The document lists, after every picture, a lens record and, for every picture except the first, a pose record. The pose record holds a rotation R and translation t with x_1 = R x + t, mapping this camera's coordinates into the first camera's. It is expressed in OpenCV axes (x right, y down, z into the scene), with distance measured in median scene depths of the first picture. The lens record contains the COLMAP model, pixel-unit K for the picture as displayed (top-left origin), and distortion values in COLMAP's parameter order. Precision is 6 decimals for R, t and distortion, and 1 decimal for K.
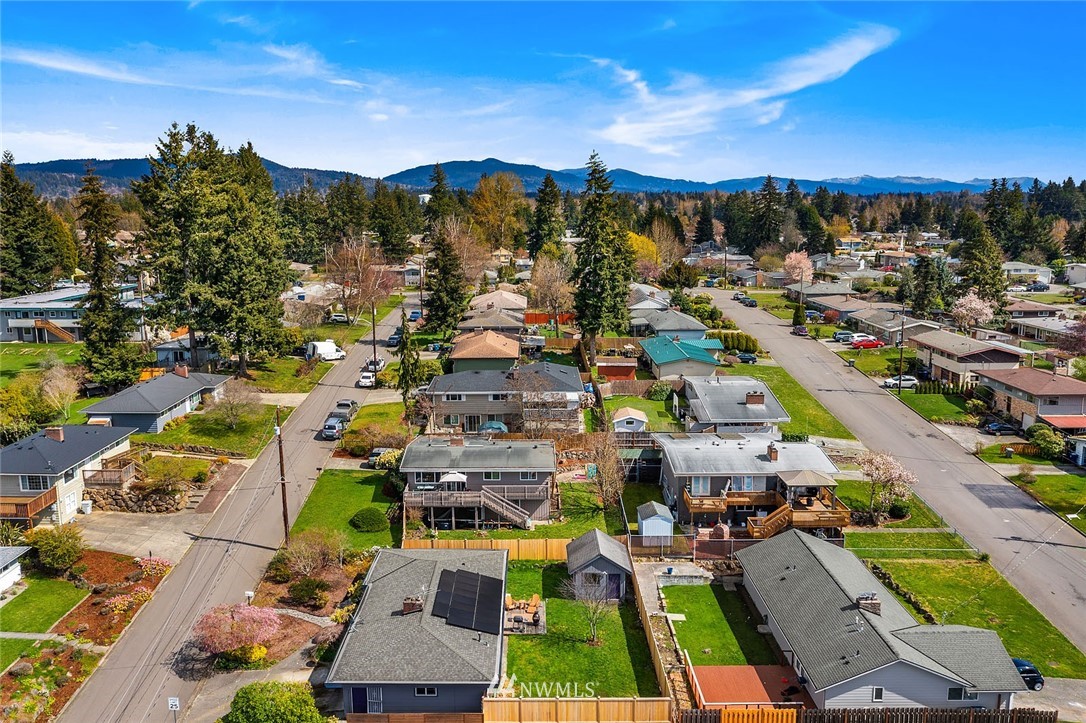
lens RADIAL K [[861.2, 0, 543.0], [0, 861.2, 361.5], [0, 0, 1]] dist [0.006389, 0.000874]
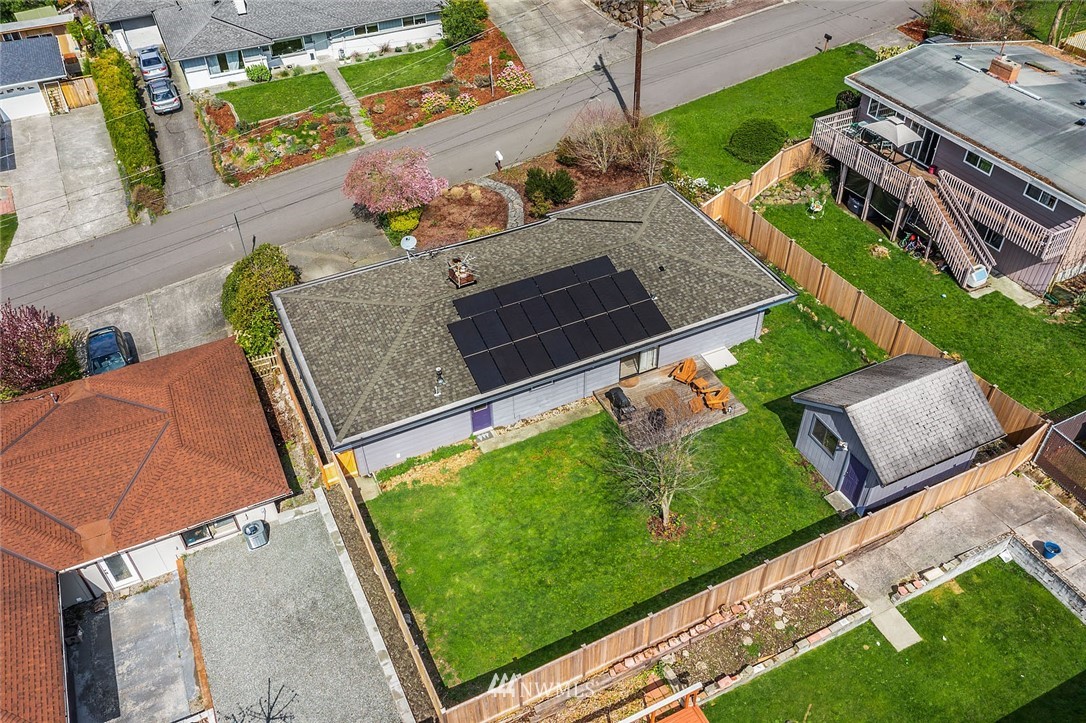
lens RADIAL K [[861.2, 0, 543.0], [0, 861.2, 361.5], [0, 0, 1]] dist [0.006389, 0.000874]
pose [[0.427140, 0.588146, -0.686757, 0.247564], [-0.147314, 0.794650, 0.588922, -0.030167], [0.892104, -0.150383, 0.426069, 0.569613]]
